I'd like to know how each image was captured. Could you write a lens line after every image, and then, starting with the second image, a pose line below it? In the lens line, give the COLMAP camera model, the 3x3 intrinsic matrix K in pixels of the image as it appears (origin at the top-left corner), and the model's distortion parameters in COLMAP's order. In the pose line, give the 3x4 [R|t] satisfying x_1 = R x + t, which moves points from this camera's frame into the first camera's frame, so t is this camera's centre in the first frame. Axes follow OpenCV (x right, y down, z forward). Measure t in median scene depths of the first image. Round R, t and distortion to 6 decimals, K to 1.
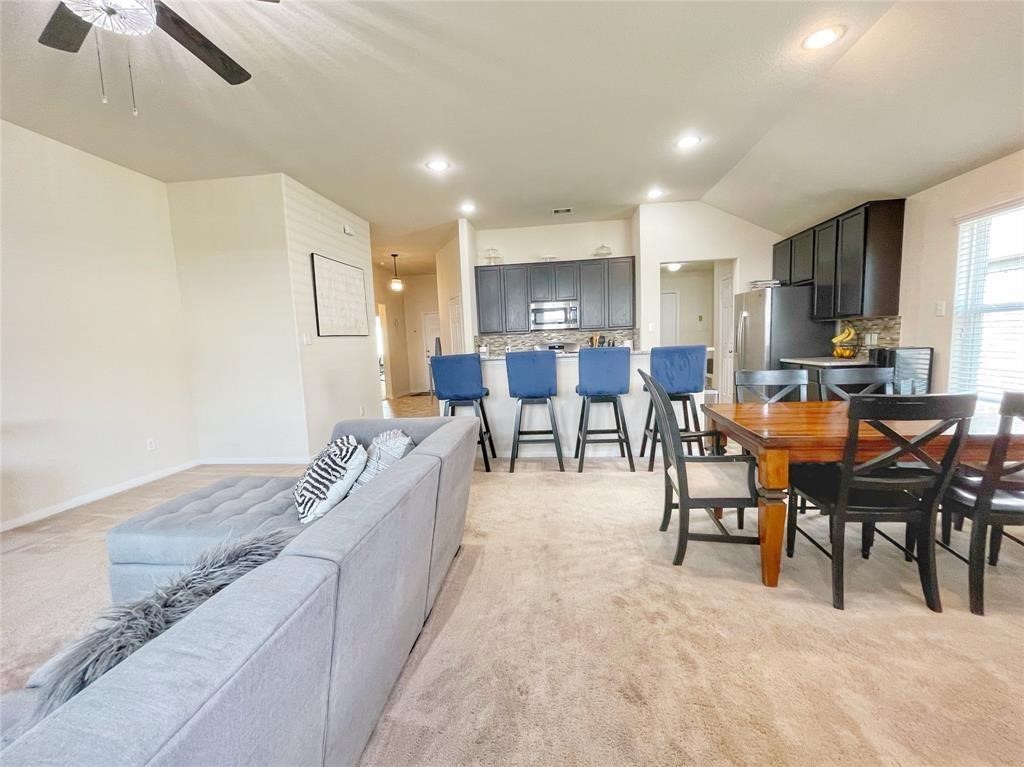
lens RADIAL K [[440.4, 0, 508.9], [0, 440.4, 387.5], [0, 0, 1]] dist [0.000414, 0.000066]
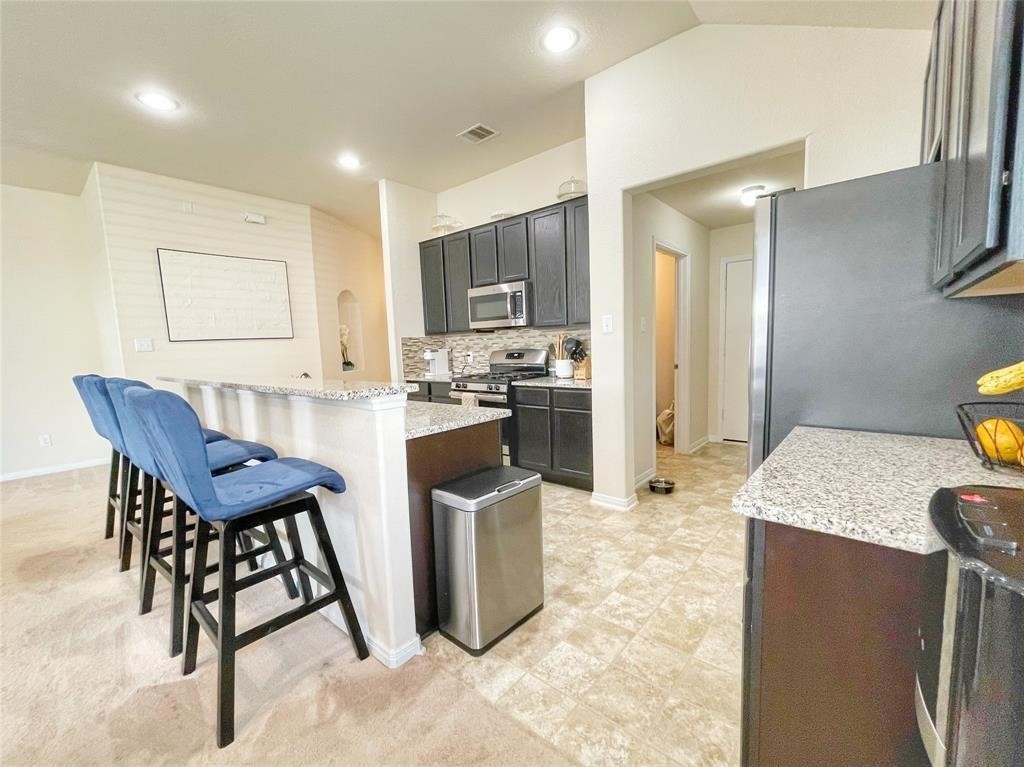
lens RADIAL K [[419.7, 0, 513.5], [0, 419.7, 390.7], [0, 0, 1]] dist [-0.007818, -0.000152]
pose [[0.837103, 0.072784, -0.542181, 0.643528], [-0.056070, 0.997305, 0.047312, -0.098542], [0.544164, -0.009205, 0.838929, 0.688405]]
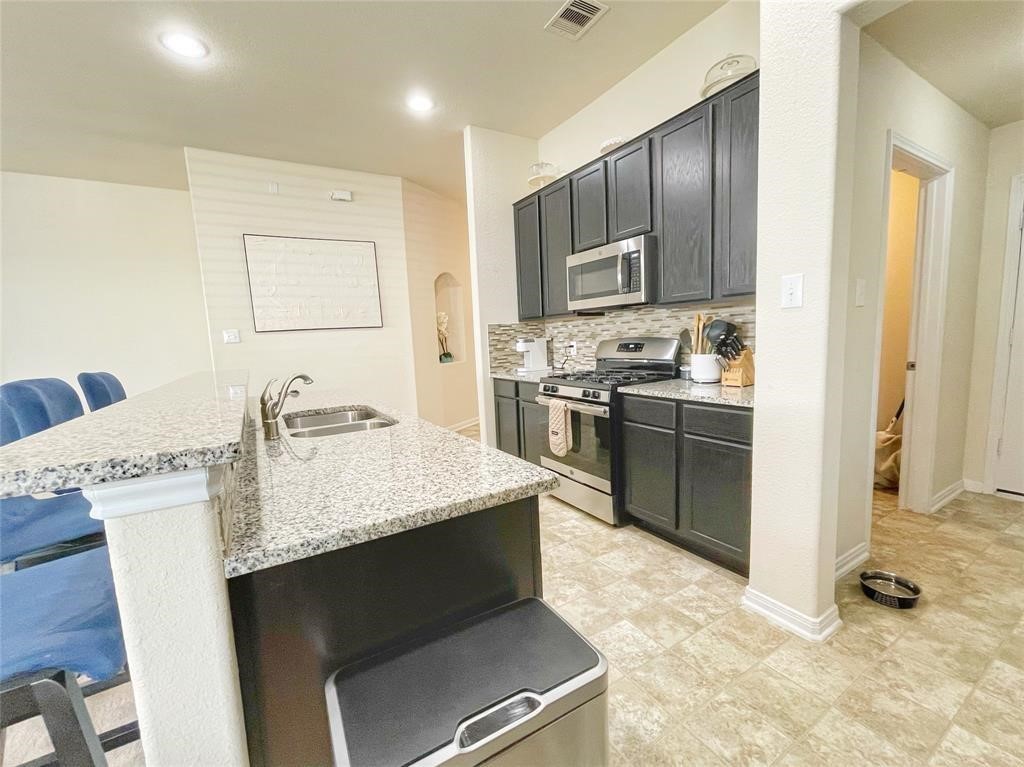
lens RADIAL K [[419.7, 0, 513.5], [0, 419.7, 390.7], [0, 0, 1]] dist [-0.007818, -0.000152]
pose [[0.619752, 0.112864, -0.776640, 0.543695], [-0.061937, 0.993552, 0.094961, -0.114888], [0.782350, -0.010750, 0.622746, 0.909951]]
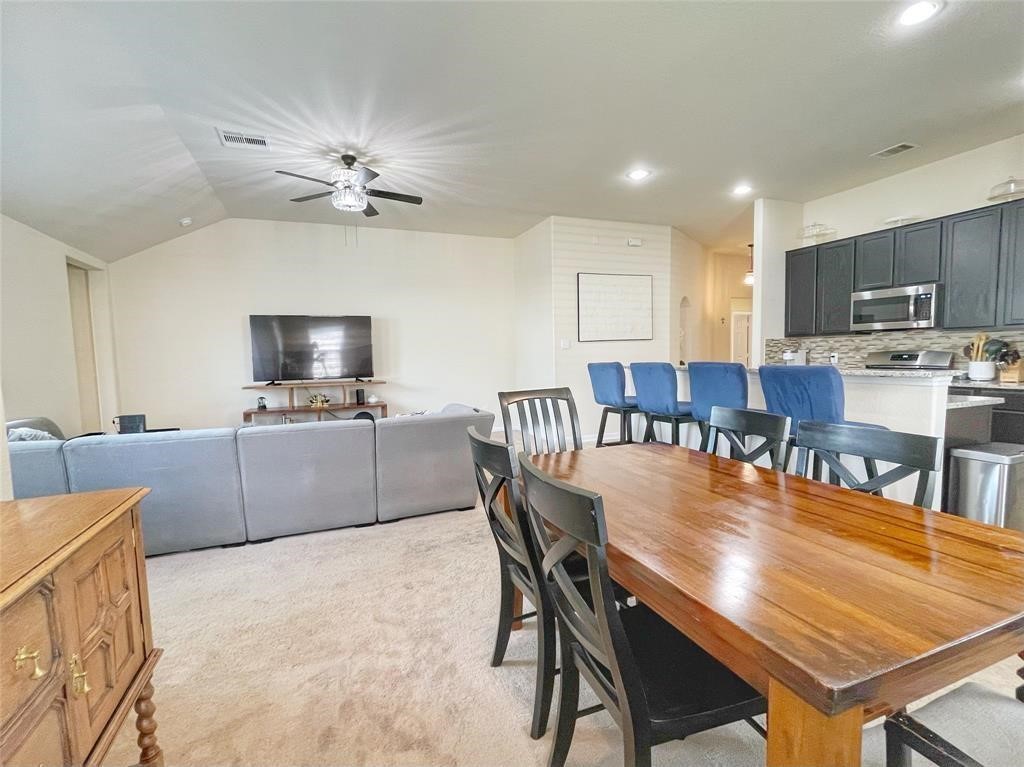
lens RADIAL K [[467.5, 0, 512.0], [0, 467.5, 383.5], [0, 0, 1]] dist [-0.000995, 0.000593]
pose [[0.487967, 0.086967, -0.868519, 0.616365], [-0.088844, 0.994805, 0.049696, -0.050459], [0.868329, 0.052913, 0.493158, 0.229888]]
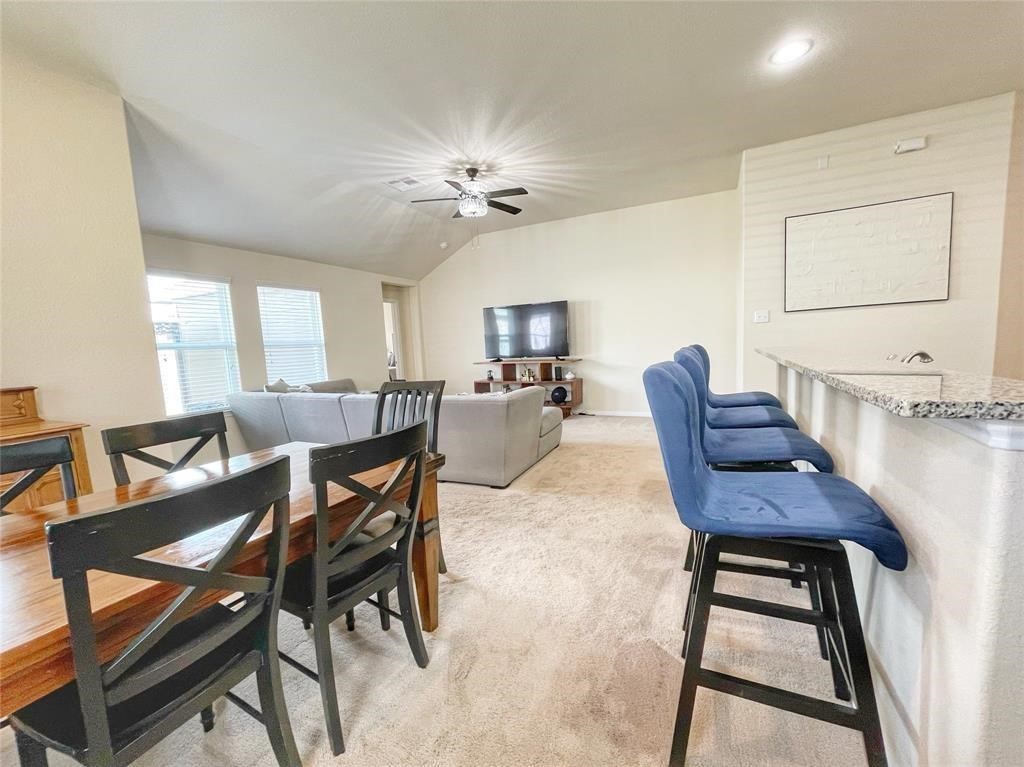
lens RADIAL K [[421.8, 0, 512.0], [0, 421.8, 383.5], [0, 0, 1]] dist [0.000152, 0.000051]
pose [[-0.316149, 0.152570, -0.936361, 0.578184], [-0.037824, 0.984172, 0.173131, -0.104153], [0.947955, 0.090152, -0.305375, 0.775134]]
